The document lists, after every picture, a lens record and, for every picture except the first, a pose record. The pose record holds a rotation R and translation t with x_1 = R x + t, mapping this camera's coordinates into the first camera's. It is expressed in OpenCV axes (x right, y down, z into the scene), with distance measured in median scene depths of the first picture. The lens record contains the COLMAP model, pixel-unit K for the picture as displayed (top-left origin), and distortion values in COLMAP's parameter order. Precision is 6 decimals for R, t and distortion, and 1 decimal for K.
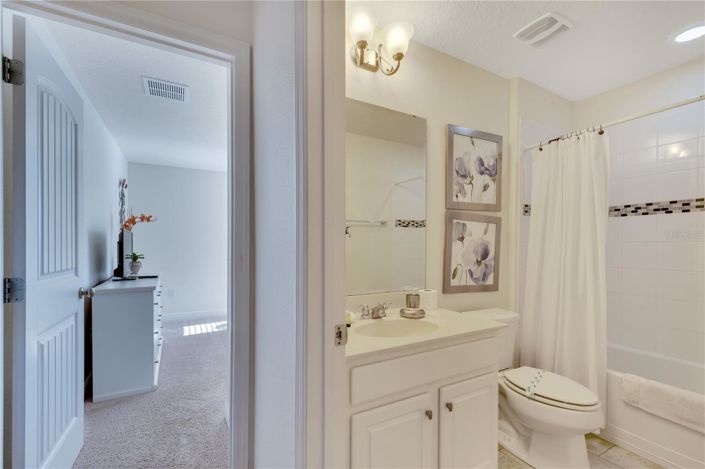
lens RADIAL K [[310.7, 0, 352.8], [0, 310.7, 238.3], [0, 0, 1]] dist [0.003842, 0.000311]
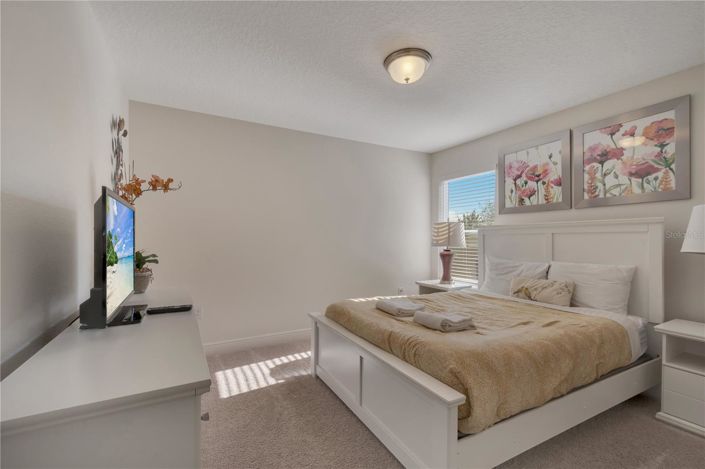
lens RADIAL K [[310.7, 0, 353.2], [0, 310.7, 236.8], [0, 0, 1]] dist [0.003842, 0.000311]
pose [[0.999898, 0.004761, -0.013439, -0.343175], [-0.004783, 0.999987, -0.001590, 0.021520], [0.013431, 0.001654, 0.999908, 0.494594]]
